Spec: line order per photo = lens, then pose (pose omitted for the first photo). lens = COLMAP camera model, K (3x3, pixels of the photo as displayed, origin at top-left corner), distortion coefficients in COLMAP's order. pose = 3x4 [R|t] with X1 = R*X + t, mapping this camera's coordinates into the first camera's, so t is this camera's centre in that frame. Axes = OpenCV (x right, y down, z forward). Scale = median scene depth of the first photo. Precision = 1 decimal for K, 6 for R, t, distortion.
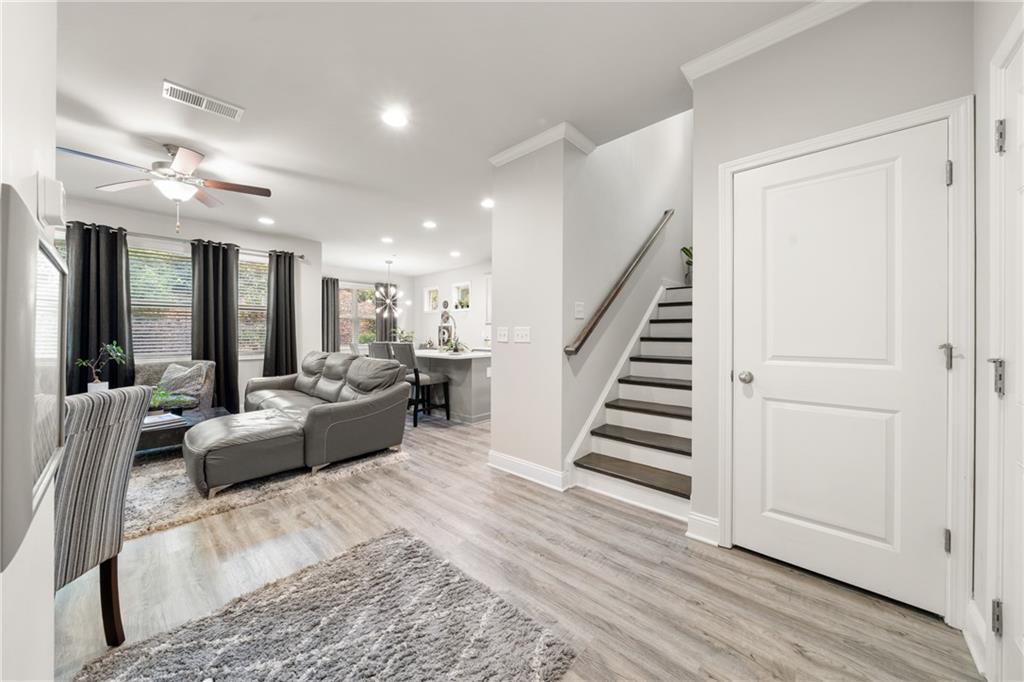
lens RADIAL K [[357.5, 0, 509.5], [0, 357.5, 333.6], [0, 0, 1]] dist [-0.001337, -0.000105]
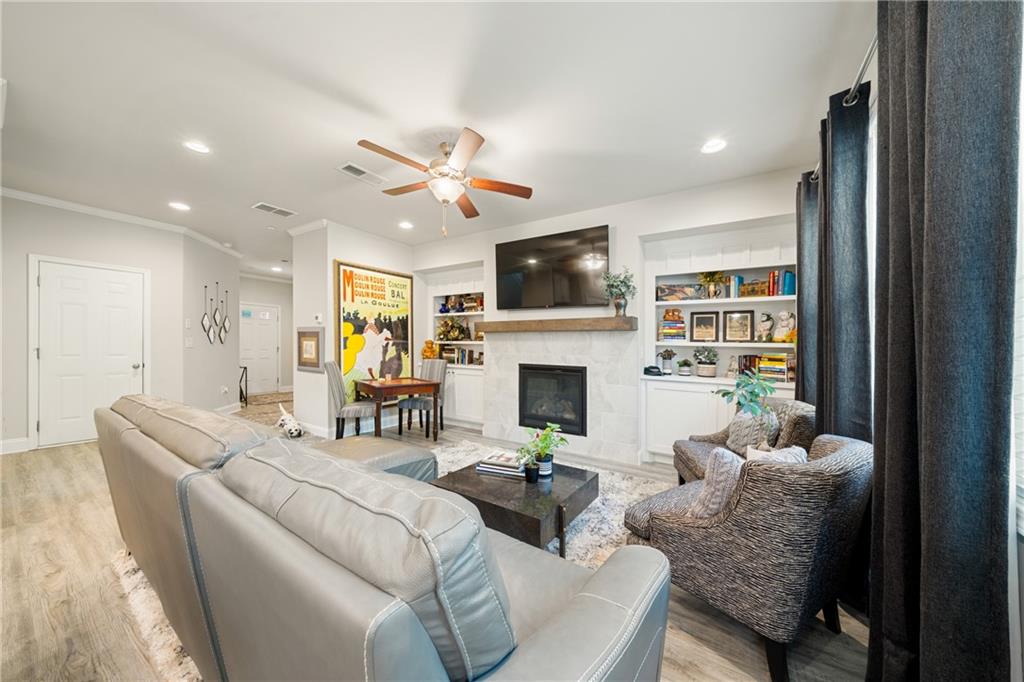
lens RADIAL K [[351.8, 0, 503.2], [0, 351.8, 348.5], [0, 0, 1]] dist [-0.002114, -0.000258]
pose [[-0.988042, -0.016123, -0.153340, -0.562728], [-0.017489, 0.999818, 0.007563, -0.003844], [0.153190, 0.010155, -0.988145, 1.151655]]
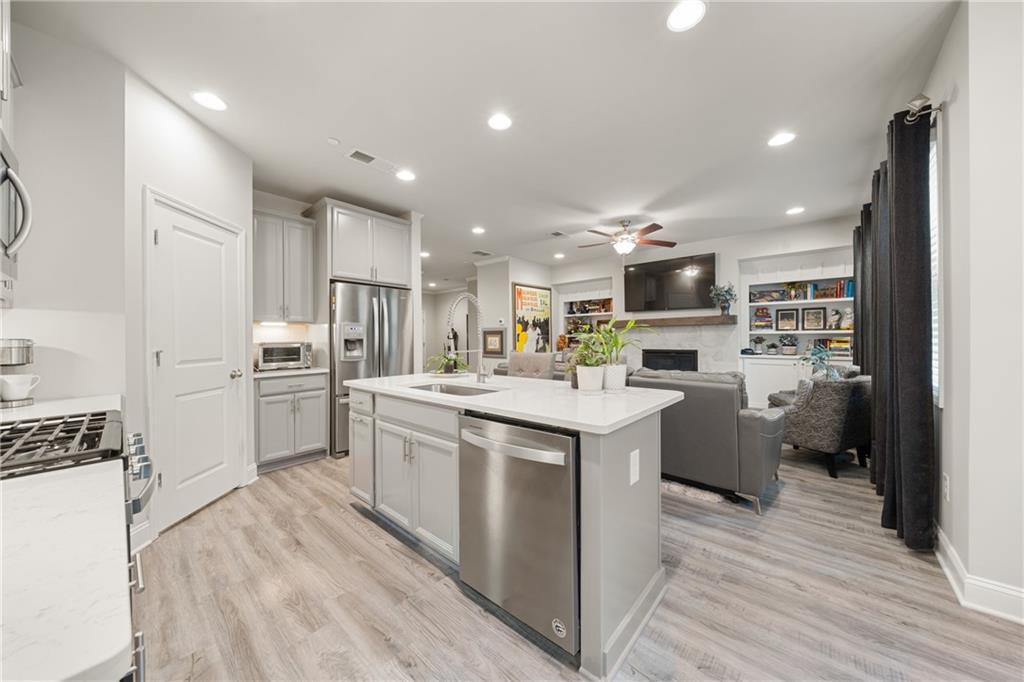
lens RADIAL K [[349.3, 0, 505.5], [0, 349.3, 348.7], [0, 0, 1]] dist [-0.001064, -0.000149]
pose [[-0.999870, 0.007061, -0.014504, -0.228803], [0.006661, 0.999602, 0.027413, 0.000696], [0.014691, 0.027313, -0.999519, 1.525922]]
